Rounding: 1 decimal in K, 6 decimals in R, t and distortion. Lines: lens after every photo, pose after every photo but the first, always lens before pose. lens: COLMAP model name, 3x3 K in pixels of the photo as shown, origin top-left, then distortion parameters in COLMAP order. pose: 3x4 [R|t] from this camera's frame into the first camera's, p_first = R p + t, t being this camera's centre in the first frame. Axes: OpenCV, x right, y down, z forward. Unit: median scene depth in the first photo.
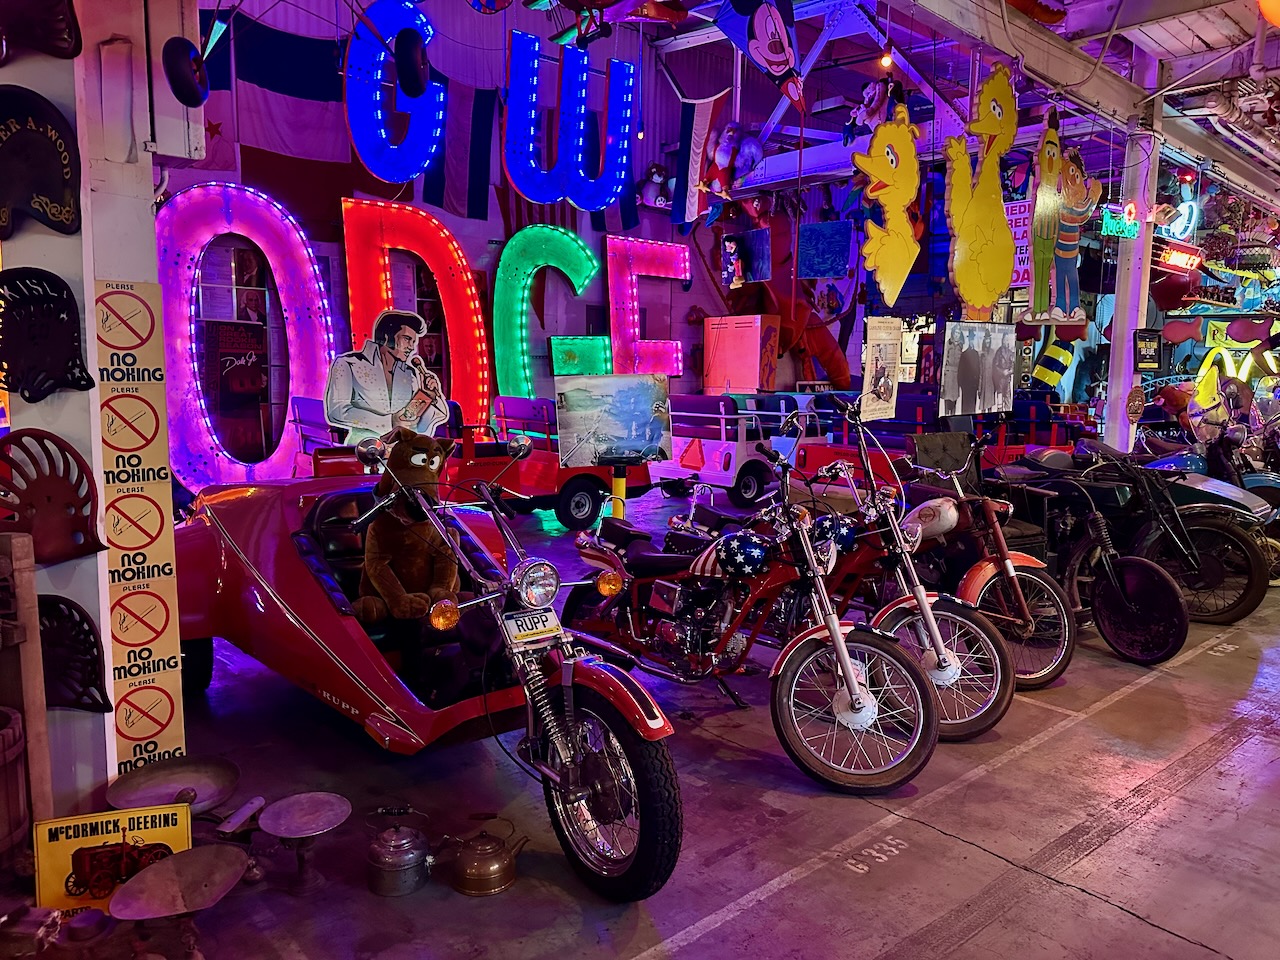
lens RADIAL K [[915.5, 0, 634.7], [0, 915.5, 485.1], [0, 0, 1]] dist [0.037528, -0.020977]
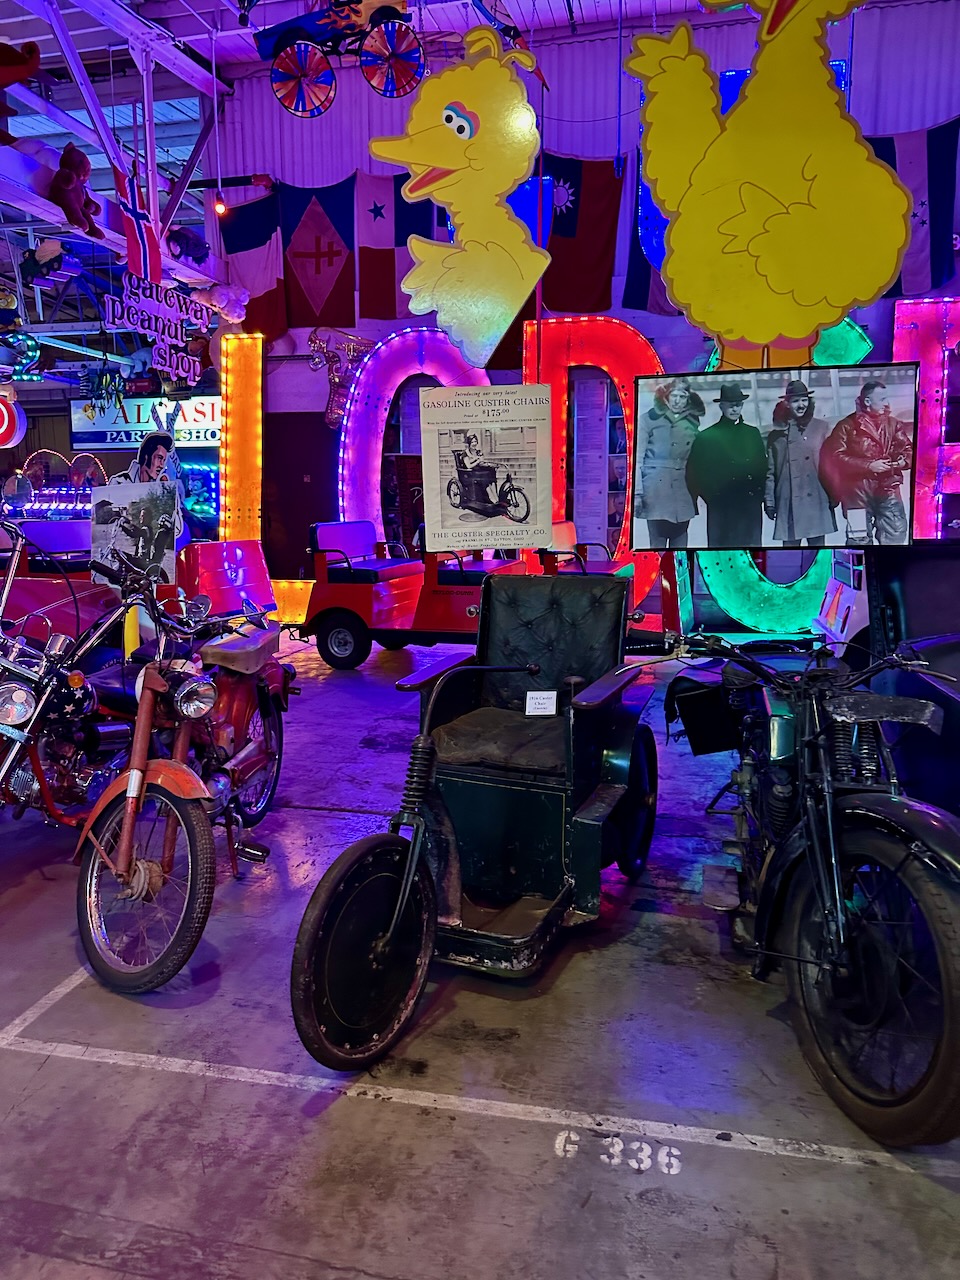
lens RADIAL K [[915.5, 0, 478.7], [0, 915.5, 636.6], [0, 0, 1]] dist [0.037528, -0.020977]
pose [[0.576780, 0.104836, -0.810145, 0.814613], [-0.091591, 0.993777, 0.063390, -0.053135], [0.811749, 0.037640, 0.582792, 0.654900]]
